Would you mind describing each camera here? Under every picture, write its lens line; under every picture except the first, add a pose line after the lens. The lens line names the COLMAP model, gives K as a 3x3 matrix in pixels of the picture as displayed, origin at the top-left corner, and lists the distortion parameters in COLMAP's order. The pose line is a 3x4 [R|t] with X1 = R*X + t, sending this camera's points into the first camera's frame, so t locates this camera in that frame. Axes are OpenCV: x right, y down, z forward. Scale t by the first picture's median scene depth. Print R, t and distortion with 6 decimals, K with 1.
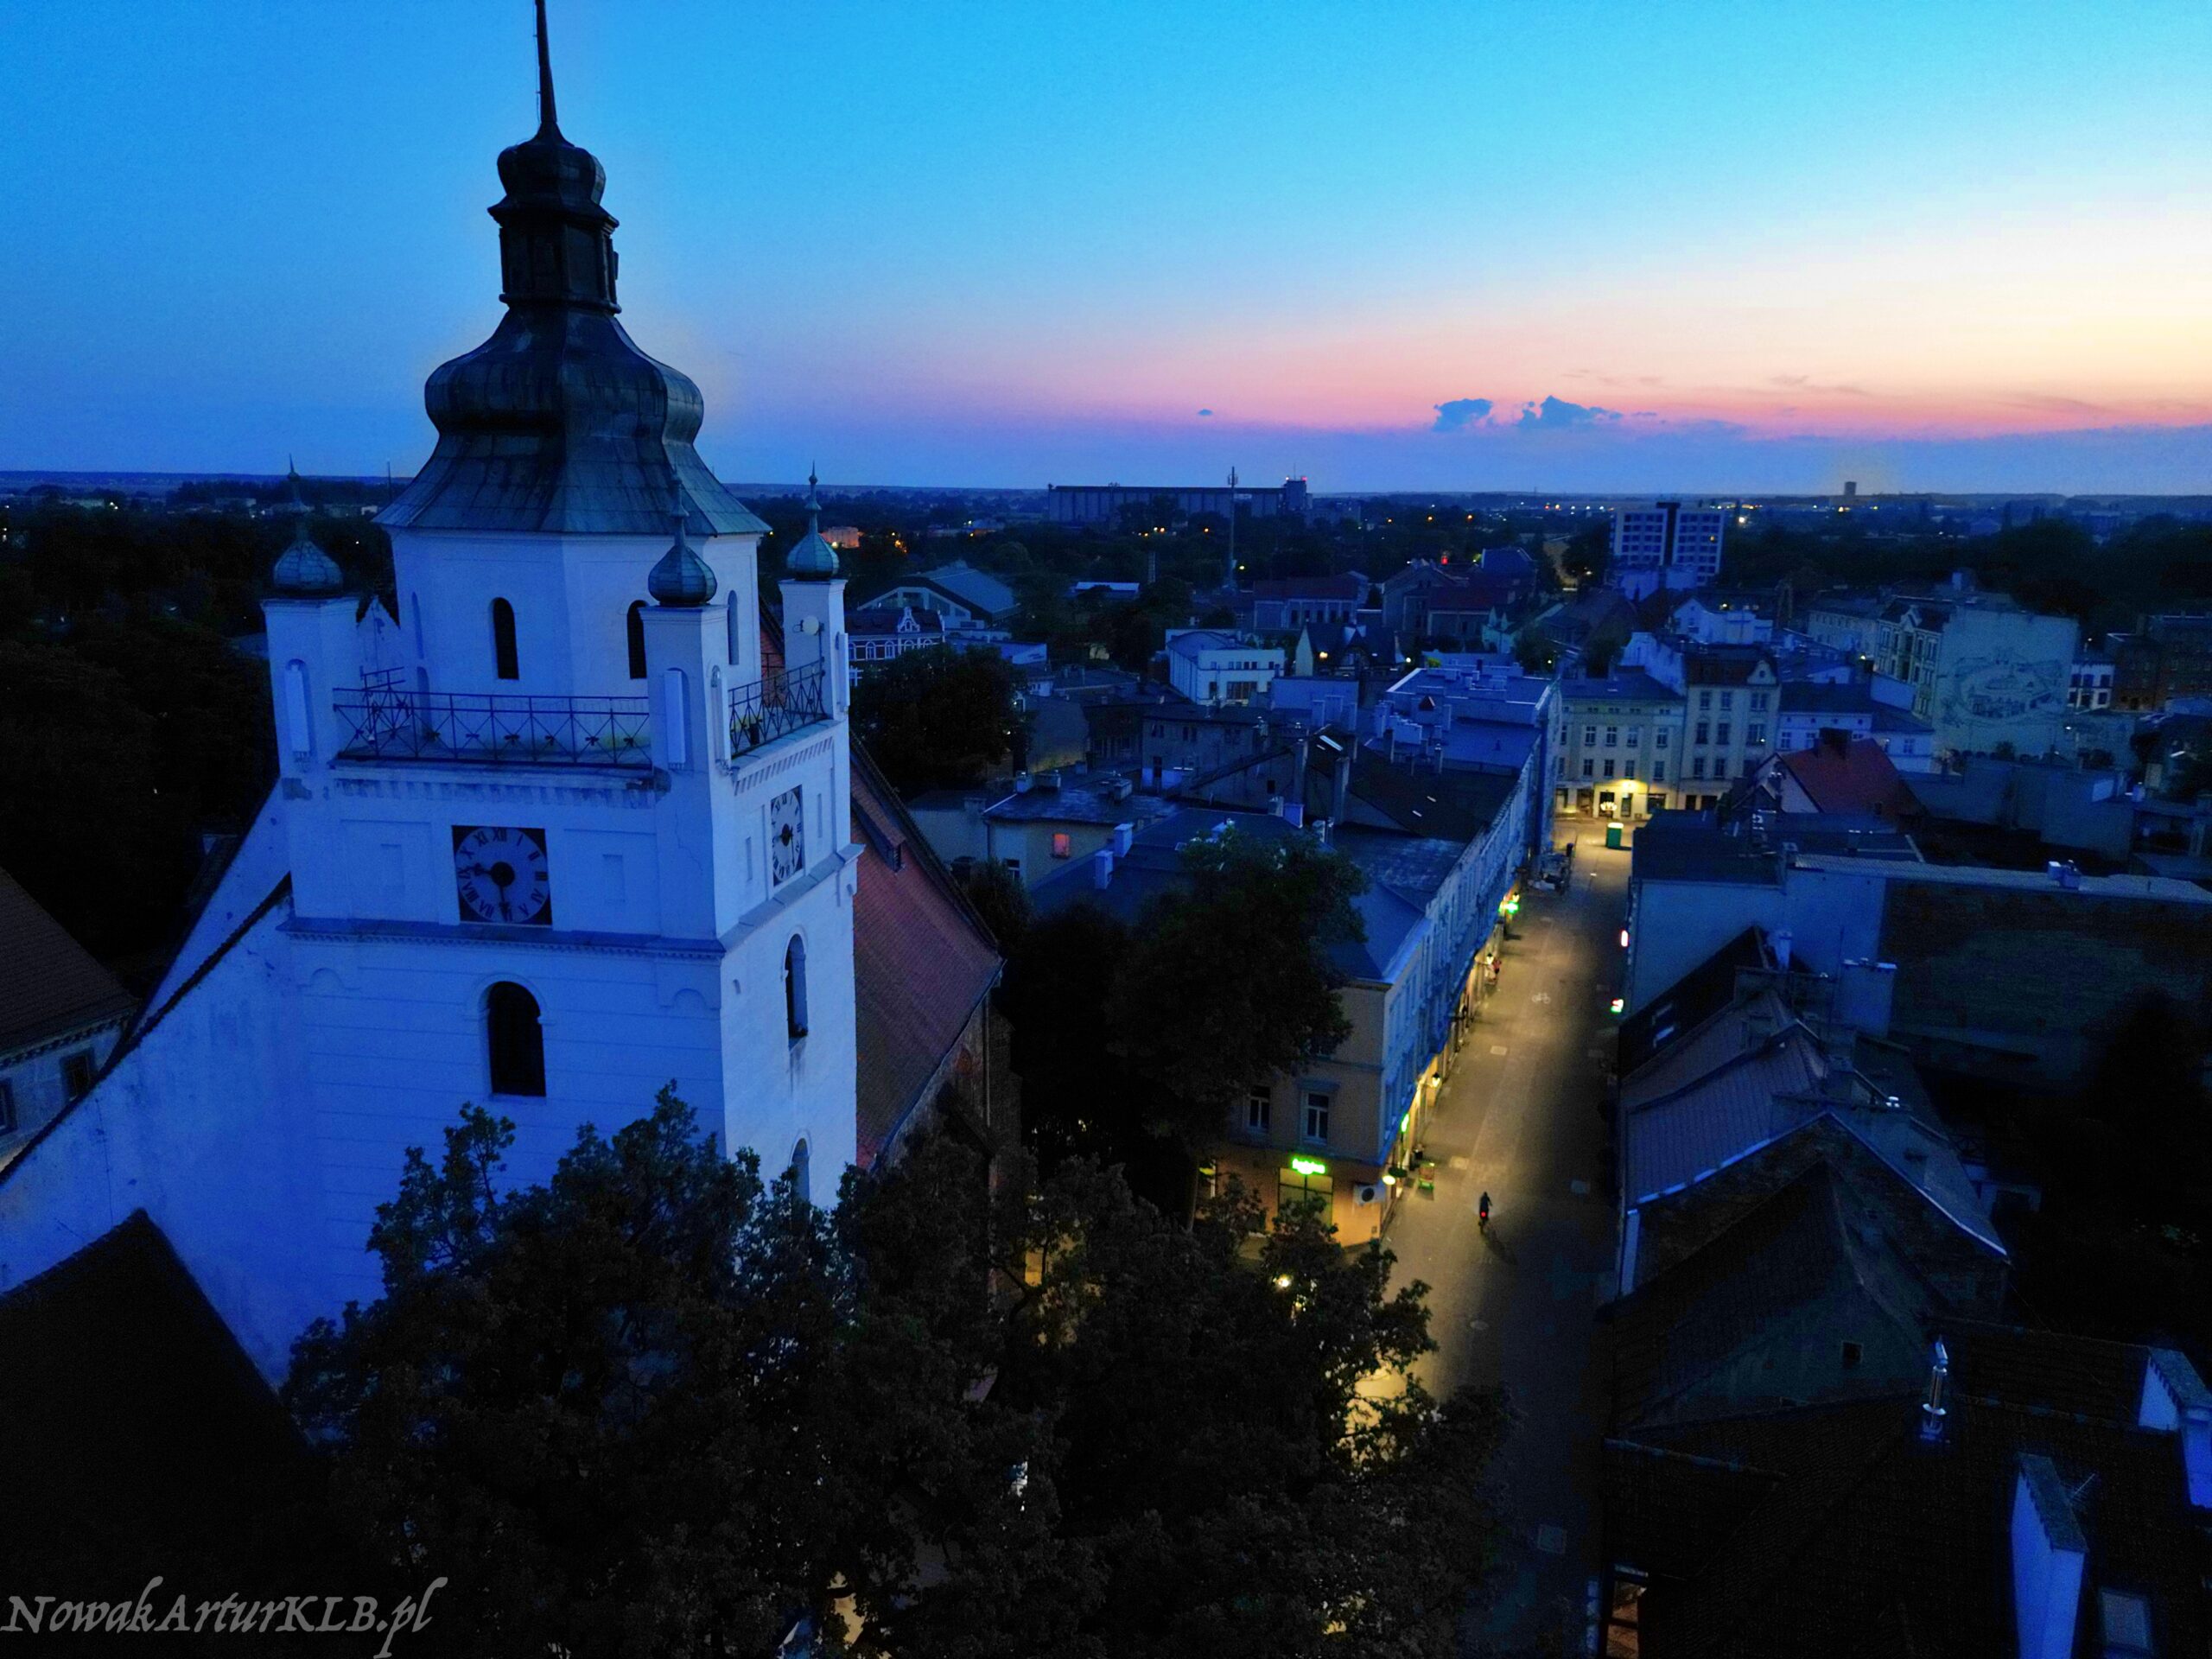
lens RADIAL K [[1522.7, 0, 1141.3], [0, 1522.7, 831.4], [0, 0, 1]] dist [0.006171, -0.003964]
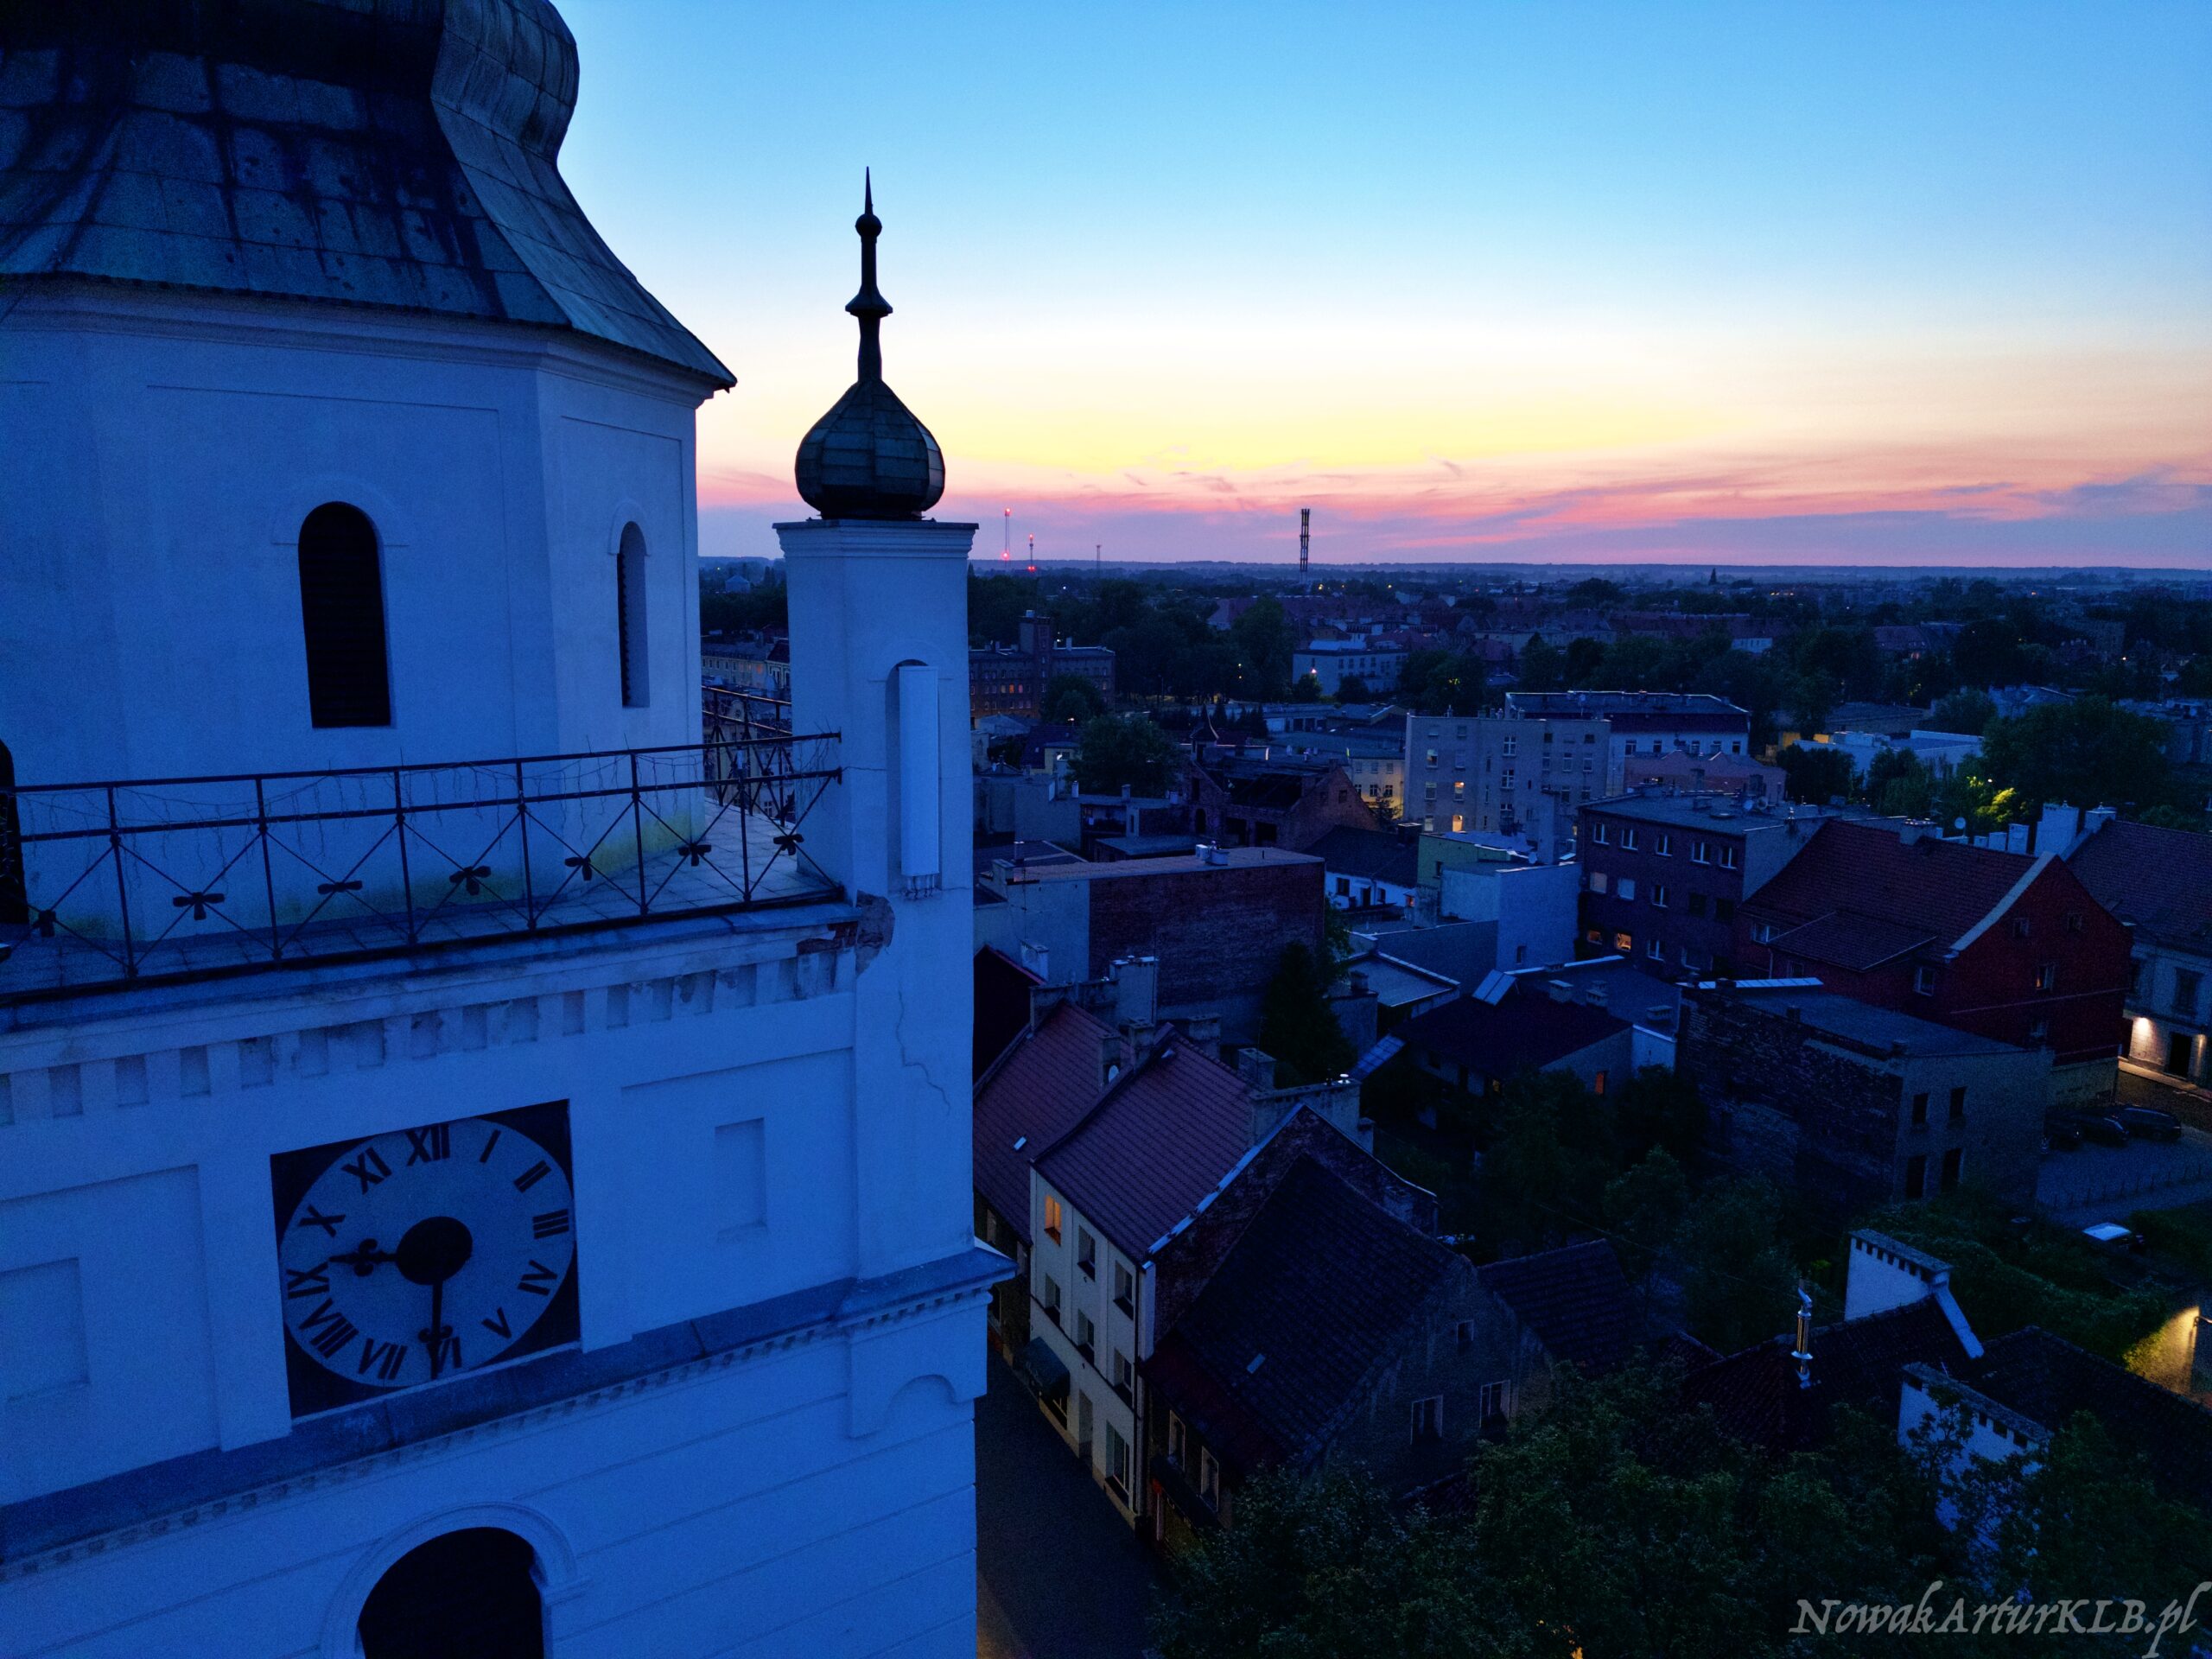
lens RADIAL K [[1522.7, 0, 1152.9], [0, 1522.7, 824.0], [0, 0, 1]] dist [0.006171, -0.003964]
pose [[0.733242, -0.119051, 0.669464, -0.524904], [0.146011, 0.989154, 0.015981, -0.054456], [-0.664106, 0.086031, 0.742672, 0.598760]]
